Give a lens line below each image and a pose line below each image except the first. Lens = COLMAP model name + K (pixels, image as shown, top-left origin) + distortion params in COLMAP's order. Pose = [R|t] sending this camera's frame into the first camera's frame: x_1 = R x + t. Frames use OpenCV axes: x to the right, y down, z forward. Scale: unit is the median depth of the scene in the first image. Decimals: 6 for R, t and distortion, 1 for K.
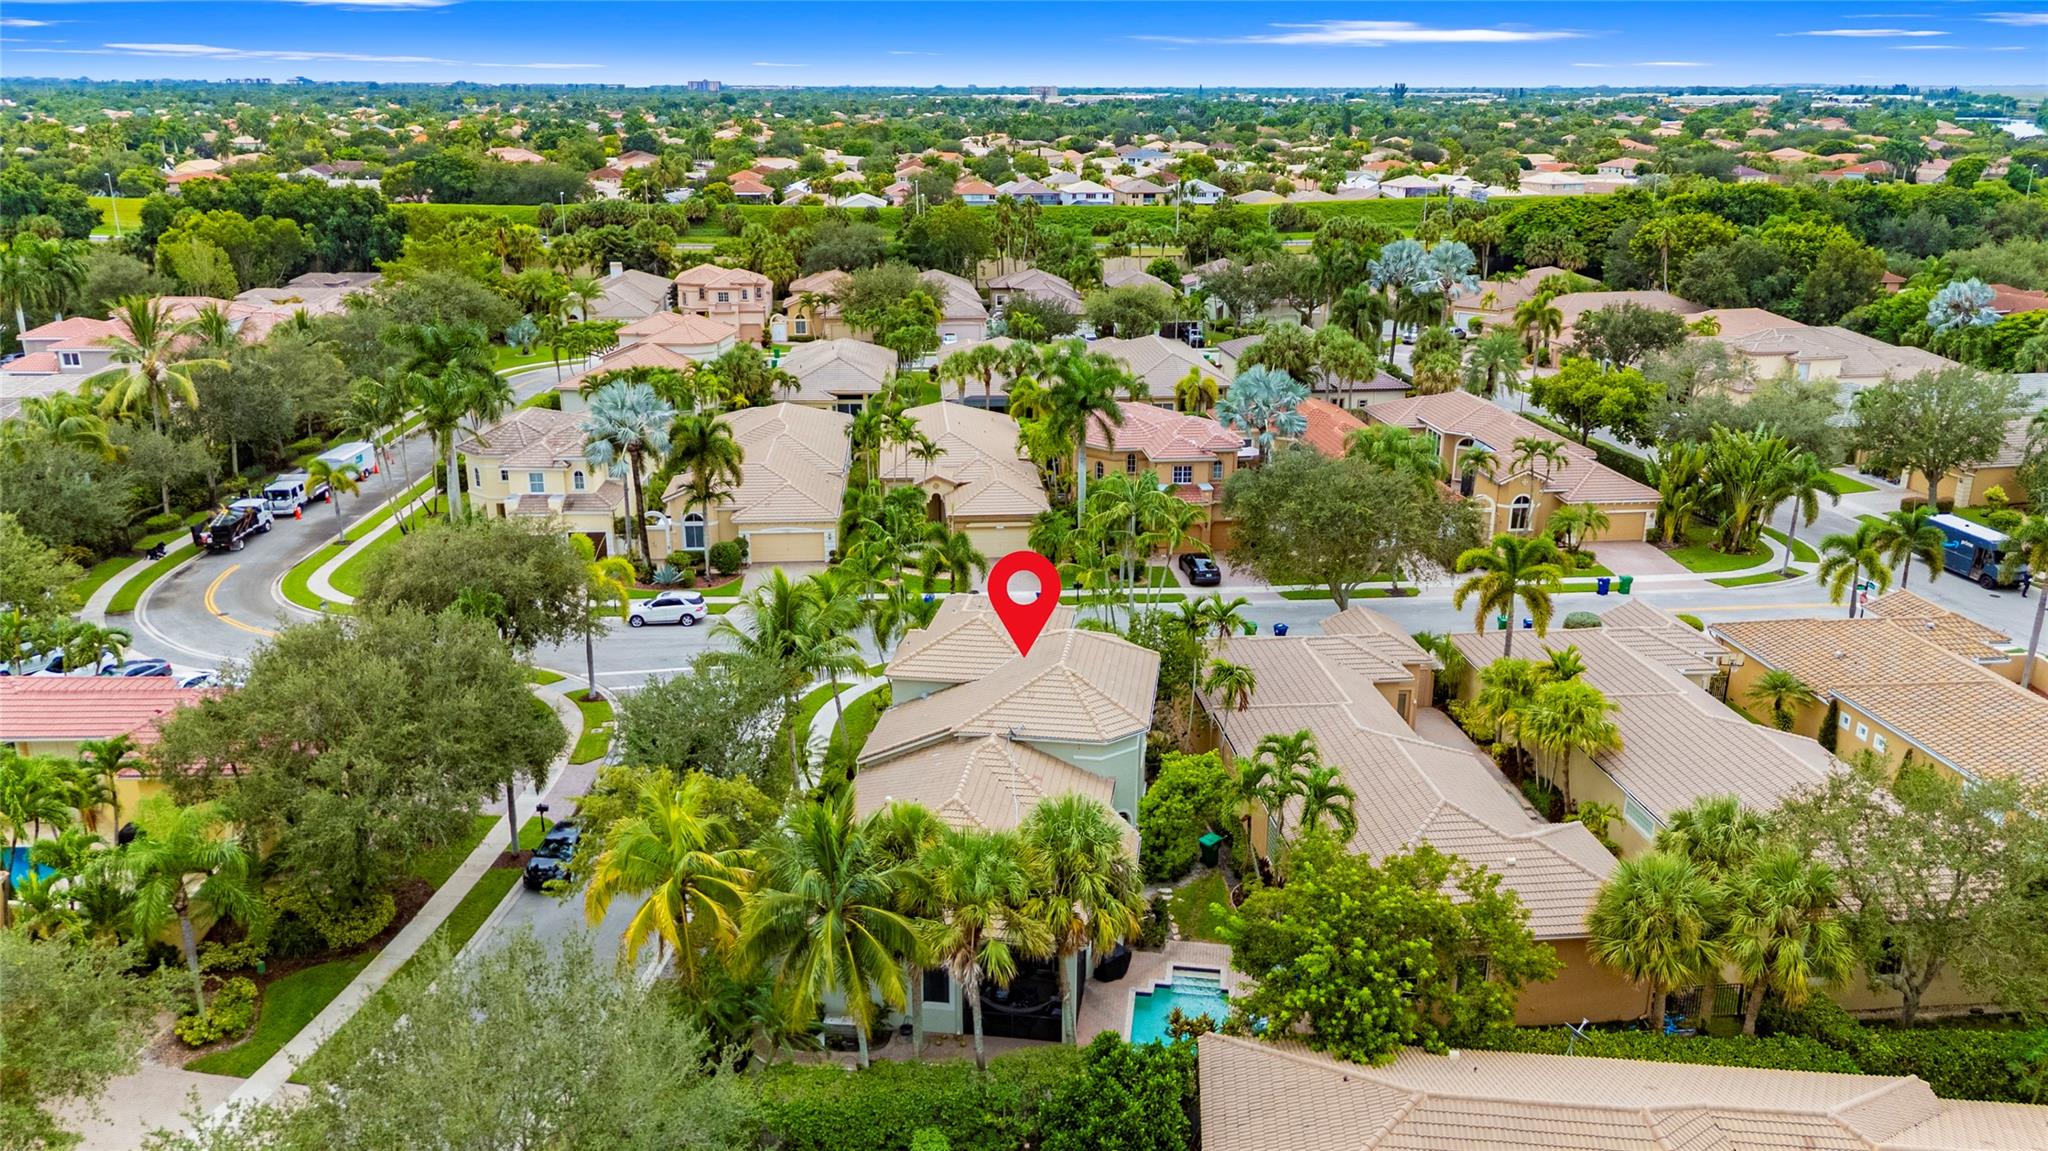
lens RADIAL K [[1484.9, 0, 1020.4], [0, 1484.9, 576.9], [0, 0, 1]] dist [0.064592, -0.018195]
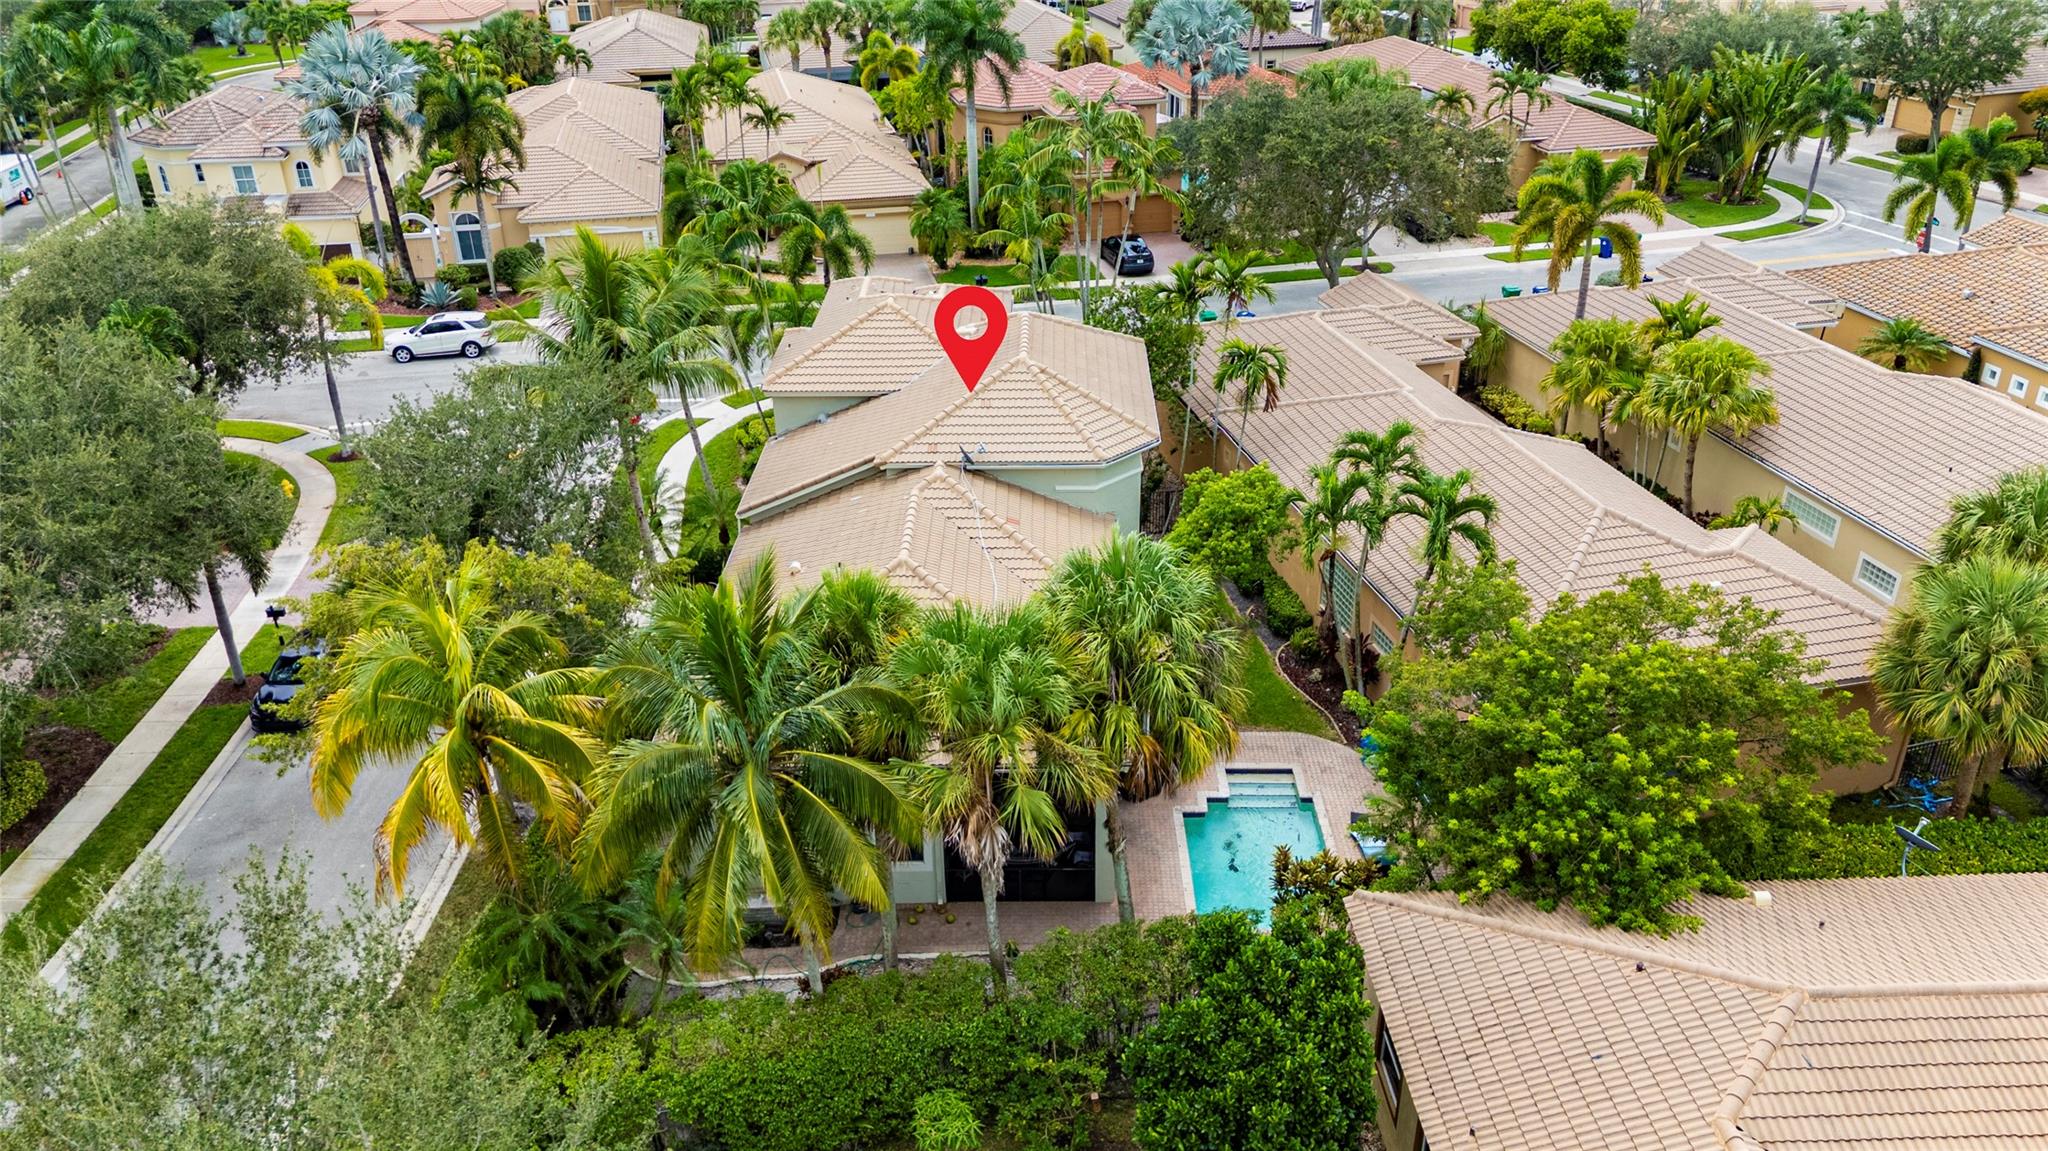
lens RADIAL K [[1529.8, 0, 1025.8], [0, 1529.8, 585.4], [0, 0, 1]] dist [0.051104, -0.037759]
pose [[0.992205, -0.073450, 0.100666, -0.048217], [0.055102, 0.983159, 0.174249, 0.038220], [-0.111769, -0.167344, 0.979543, 0.272742]]
